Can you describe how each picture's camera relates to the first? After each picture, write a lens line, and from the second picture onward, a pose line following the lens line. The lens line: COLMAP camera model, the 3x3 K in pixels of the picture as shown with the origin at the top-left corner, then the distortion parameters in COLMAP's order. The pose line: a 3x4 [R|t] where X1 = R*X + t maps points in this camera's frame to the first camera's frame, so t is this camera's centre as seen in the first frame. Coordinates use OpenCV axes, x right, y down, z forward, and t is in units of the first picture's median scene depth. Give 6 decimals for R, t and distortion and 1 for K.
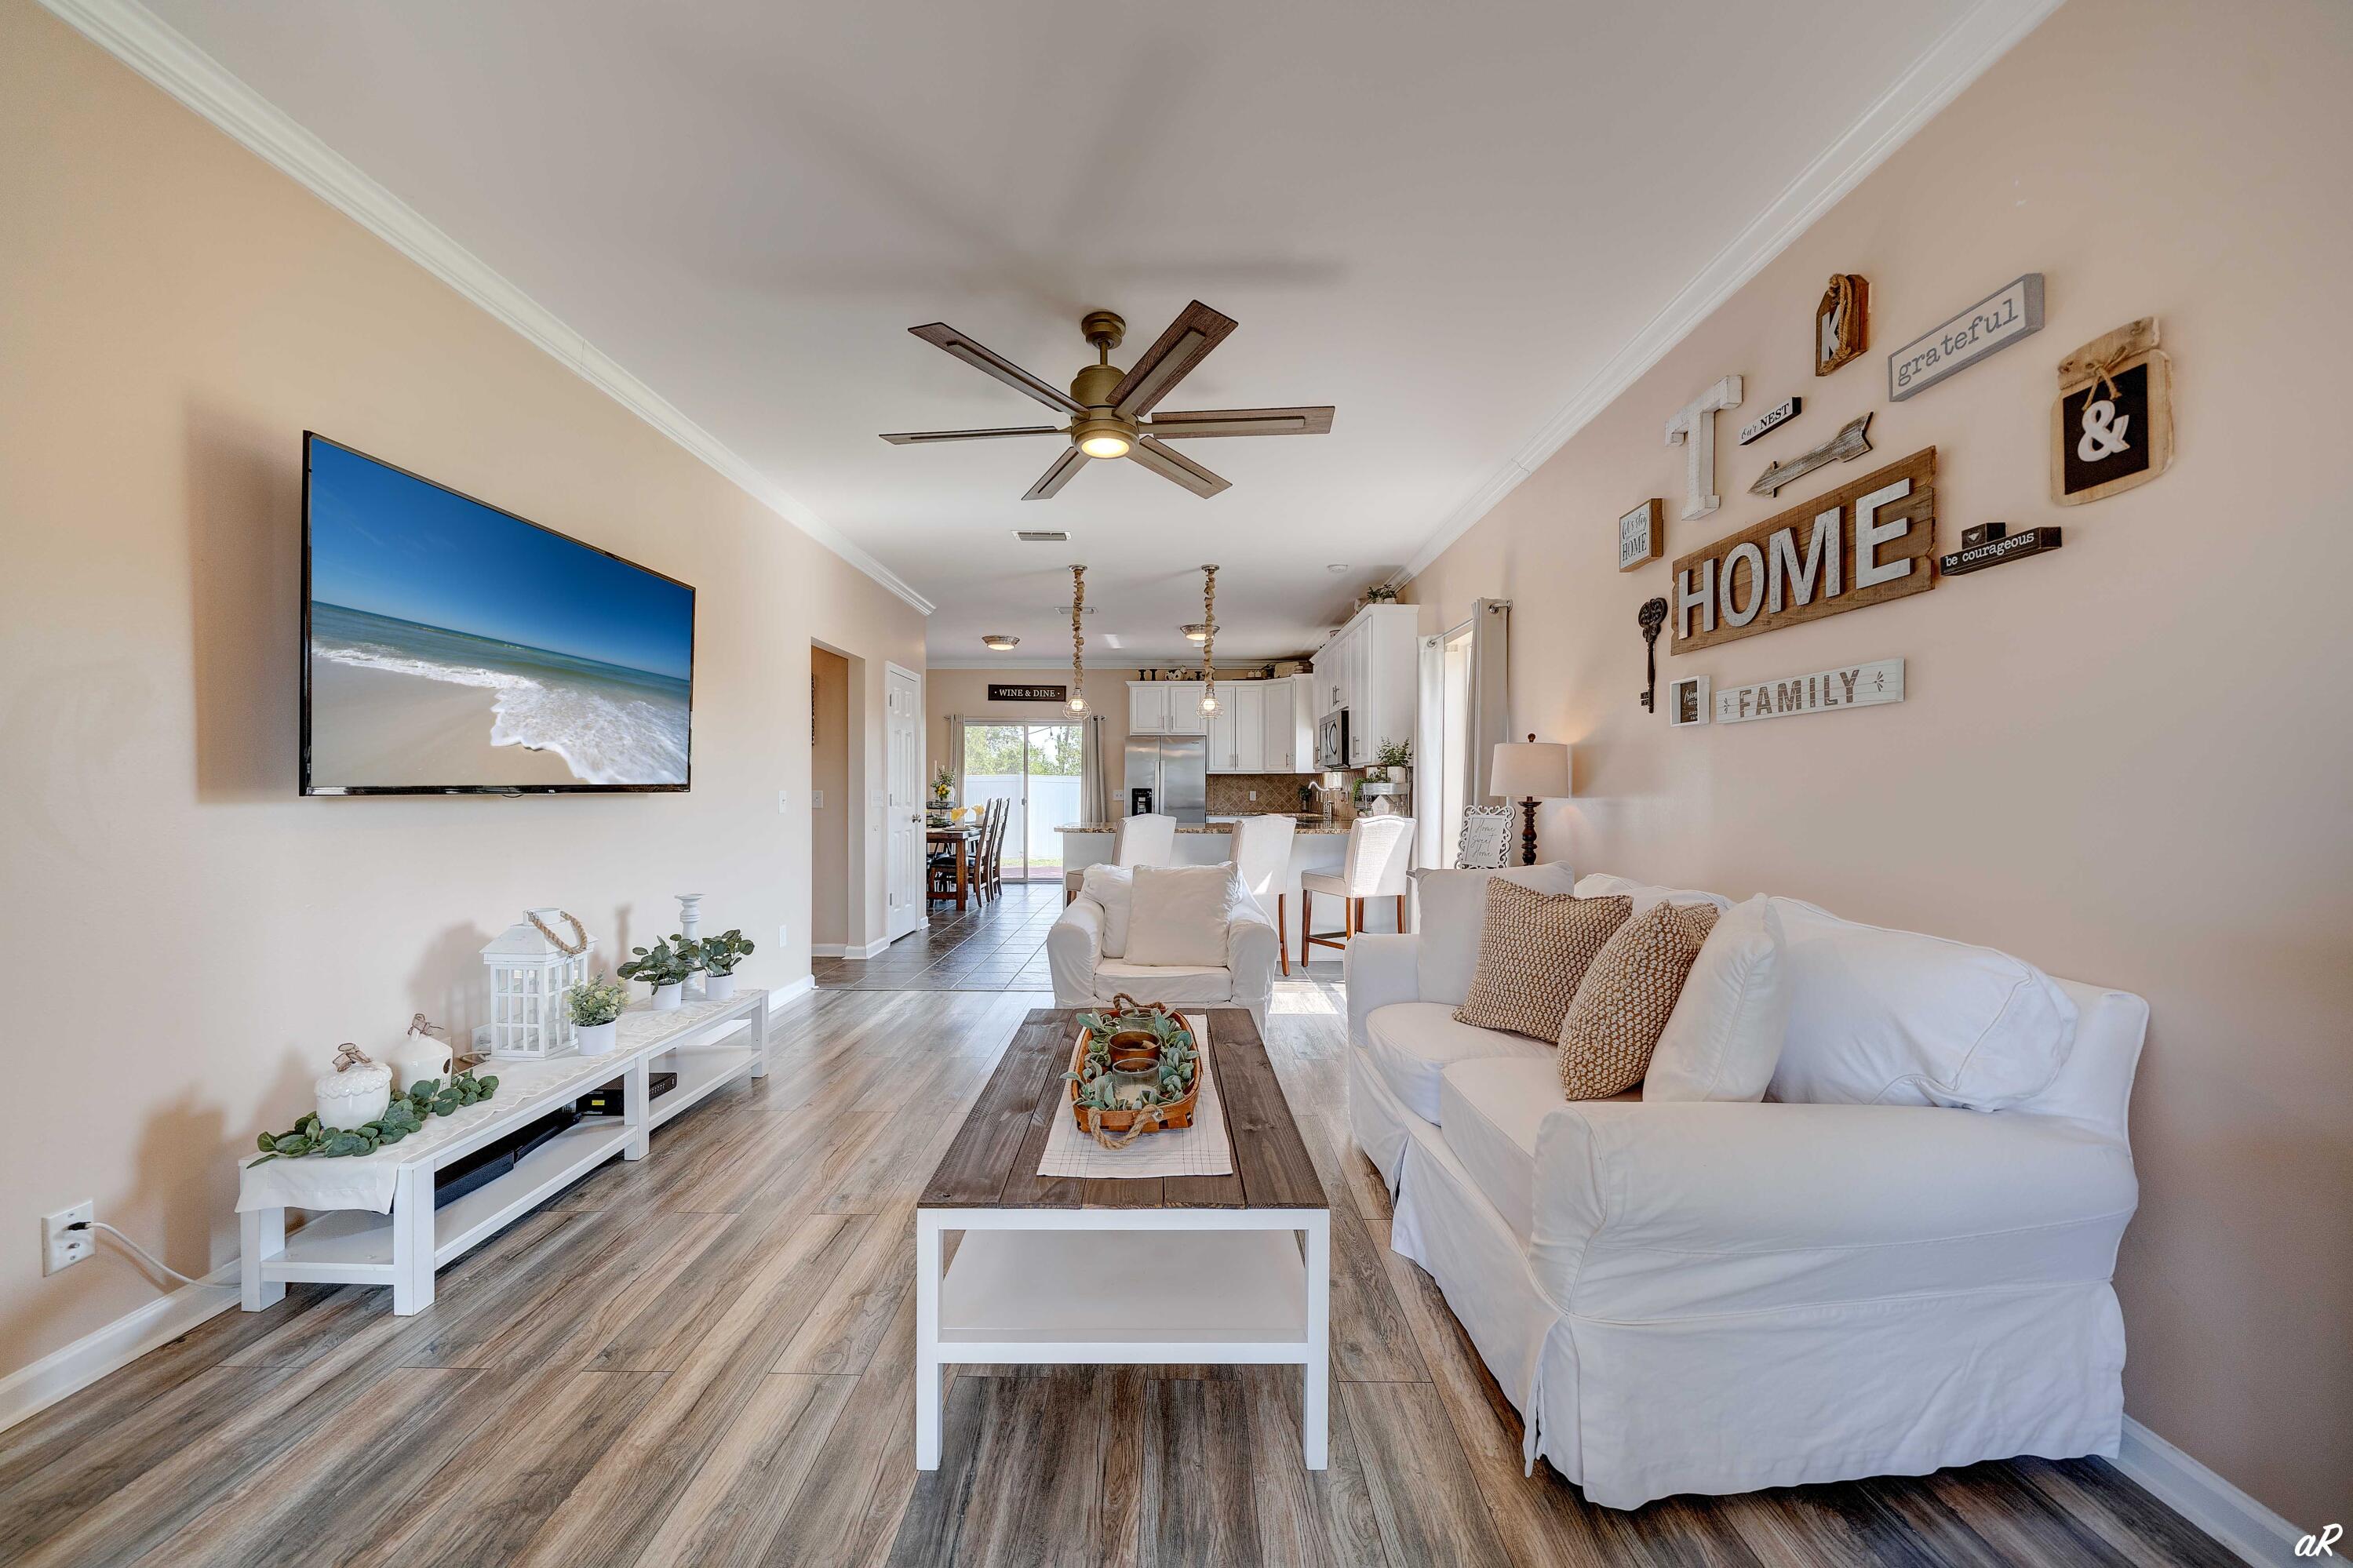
lens RADIAL K [[803.4, 0, 1169.6], [0, 803.4, 792.9], [0, 0, 1]] dist [-0.006356, 0.000131]
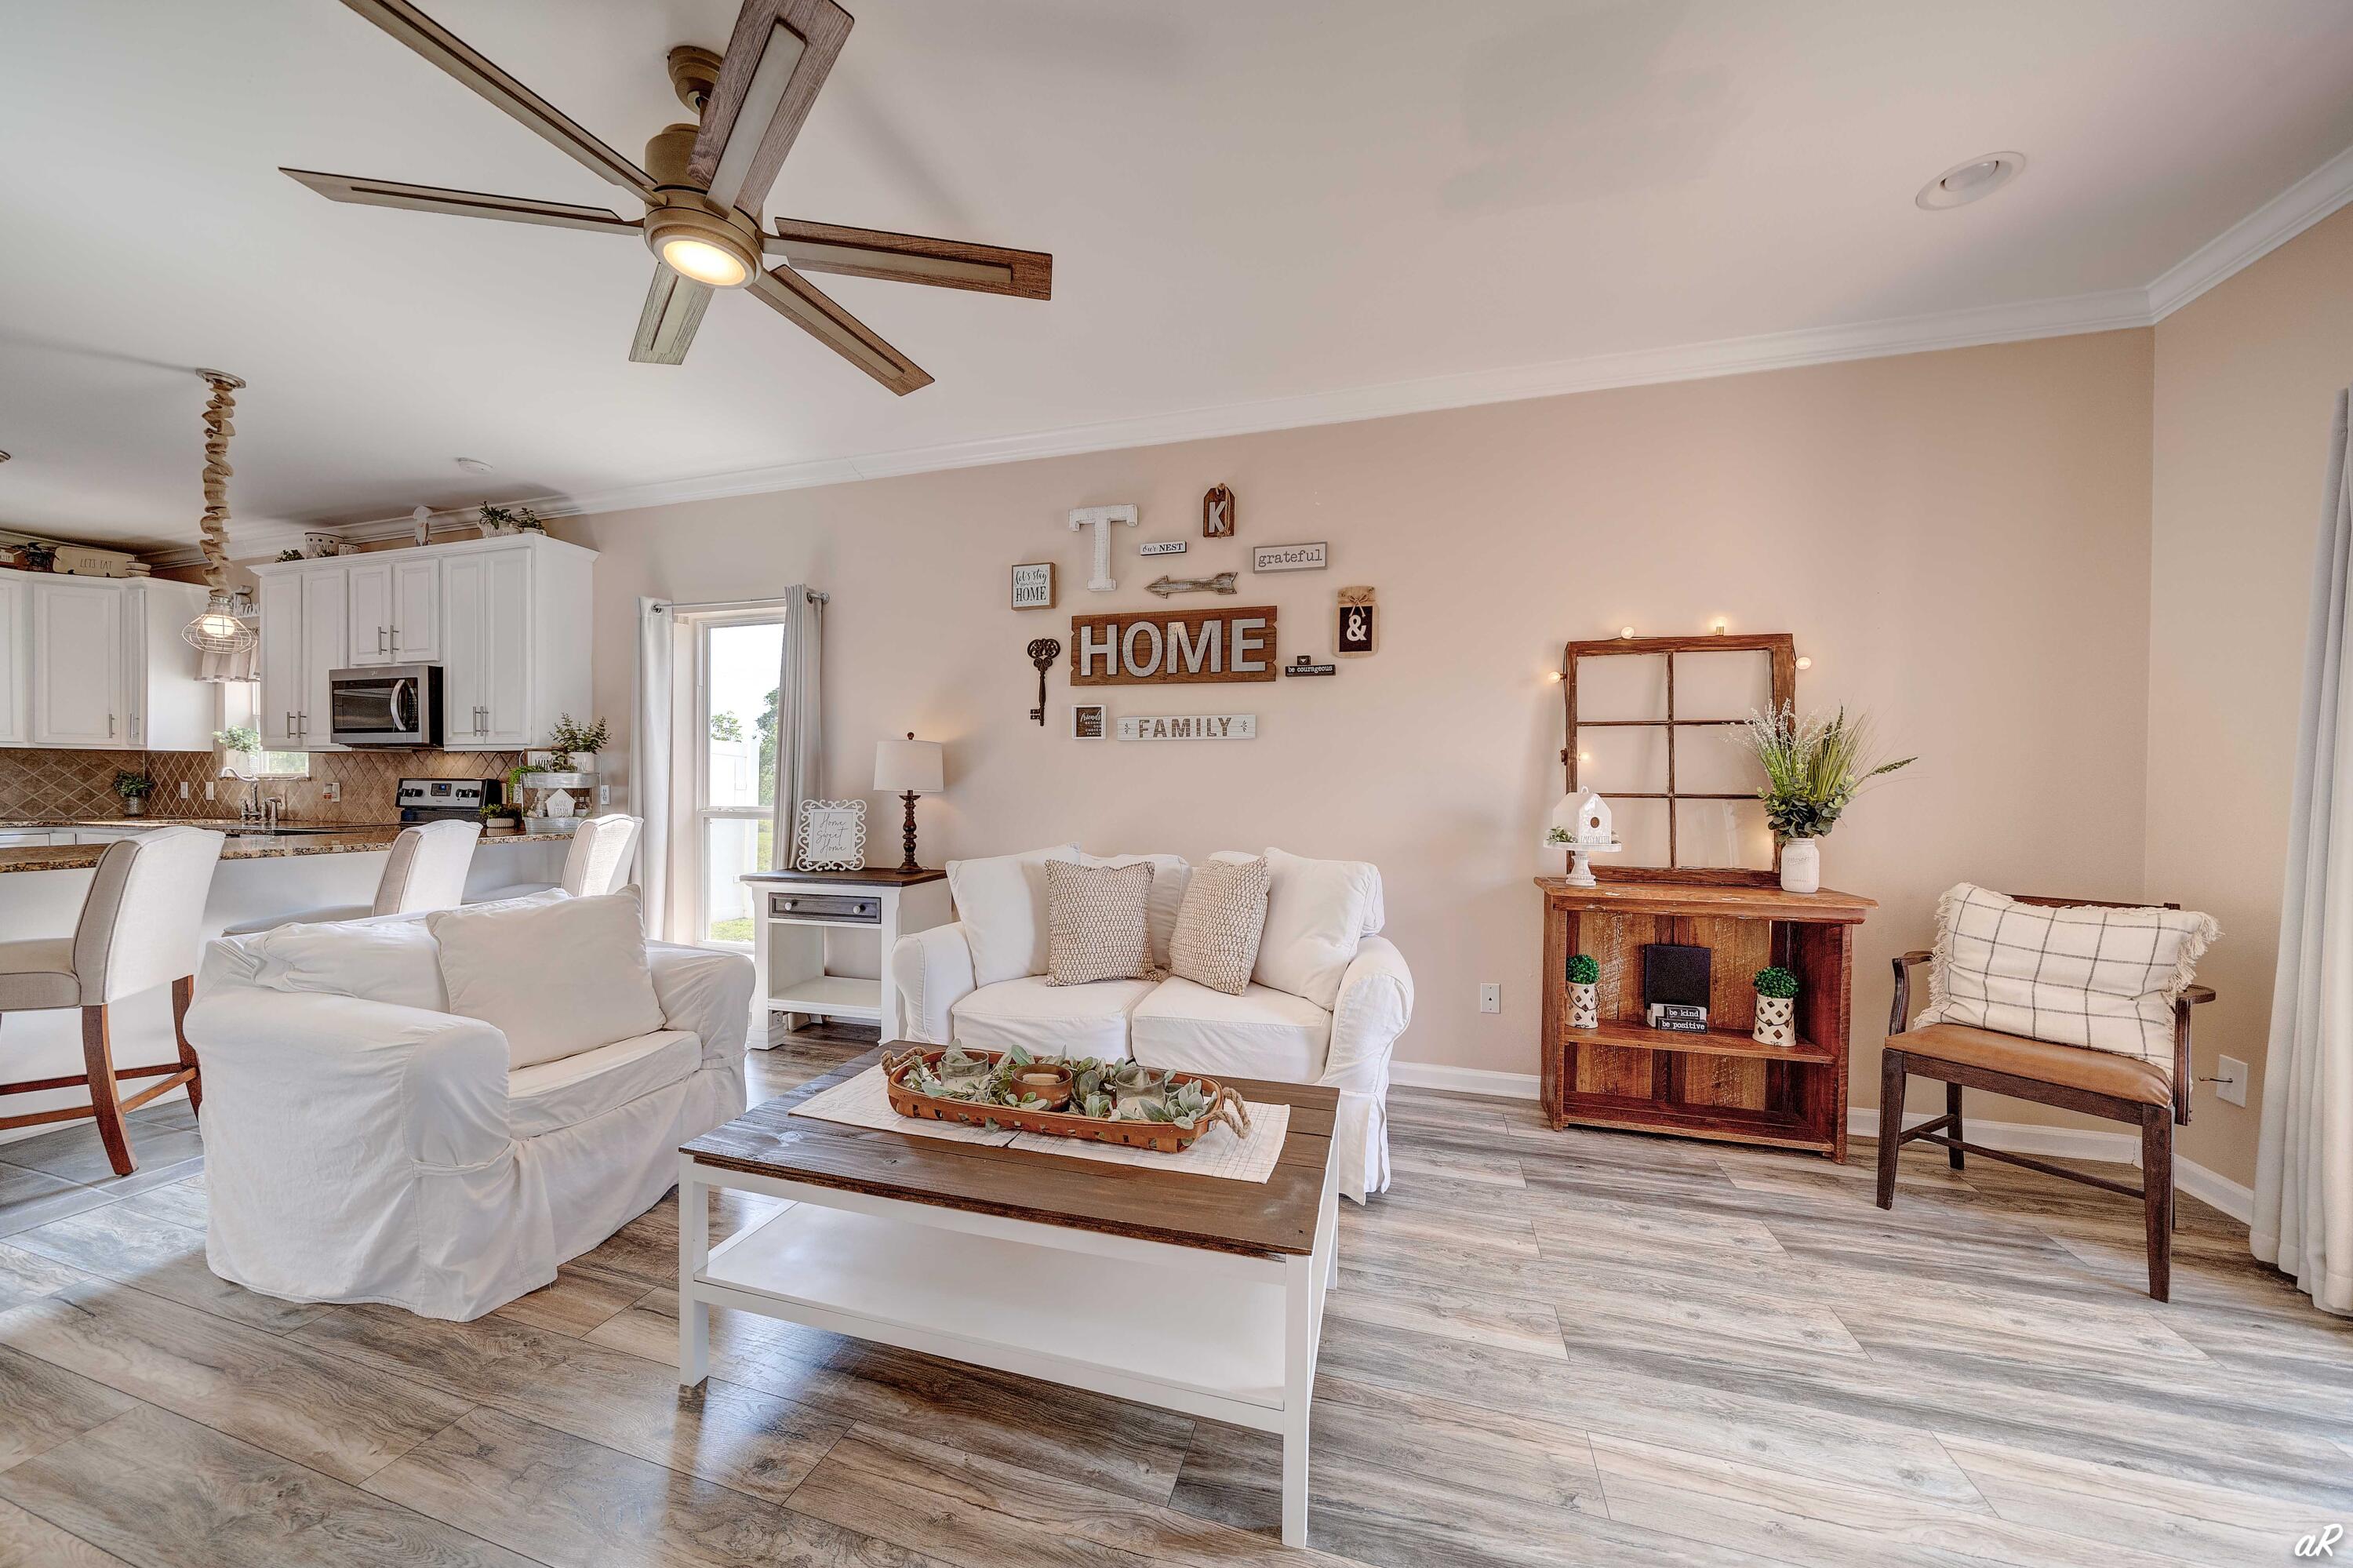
lens RADIAL K [[803.5, 0, 1169.6], [0, 803.5, 792.9], [0, 0, 1]] dist [-0.006356, 0.000131]
pose [[0.280097, -0.007932, 0.959939, -0.682841], [-0.003360, 0.999952, 0.009244, -0.004787], [-0.959966, -0.005815, 0.280057, 0.507394]]
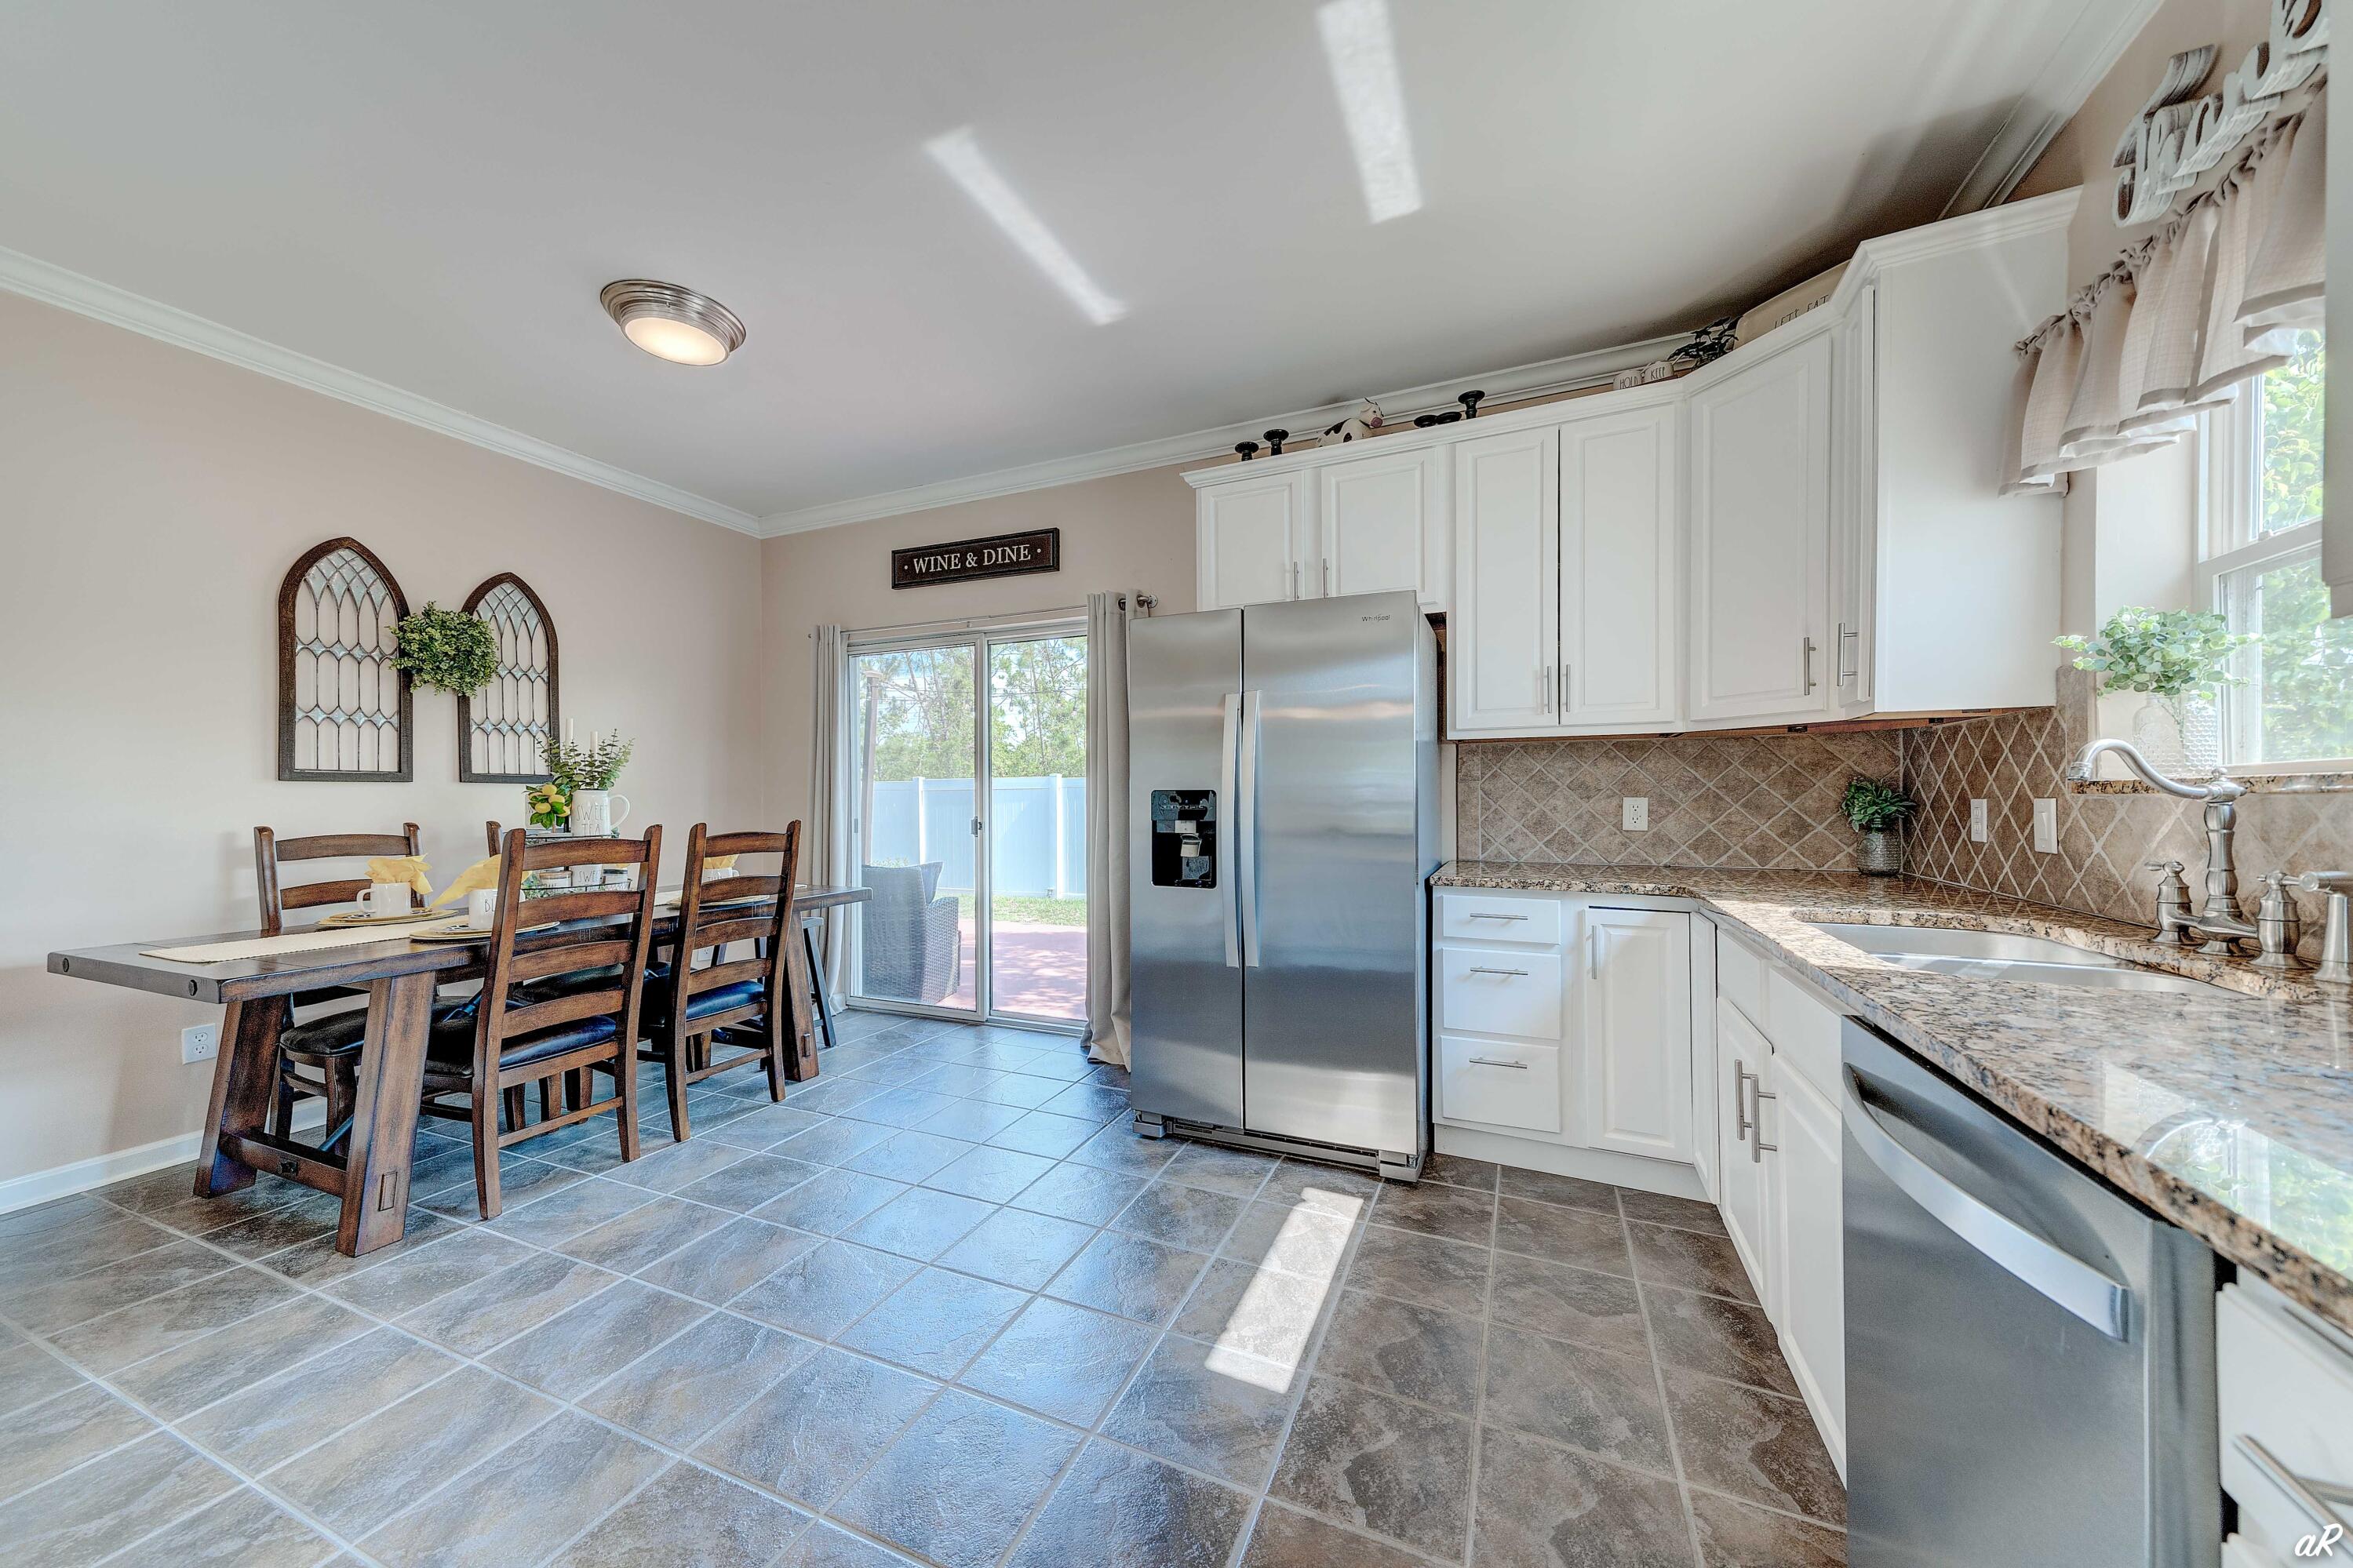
lens RADIAL K [[834.2, 0, 1129.5], [0, 834.2, 795.3], [0, 0, 1]] dist [0.051253, -0.000001]
pose [[0.913932, -0.007663, -0.405796, 0.276861], [0.006390, 0.999969, -0.004491, -0.010849], [0.405818, 0.001511, 0.913953, 2.658911]]
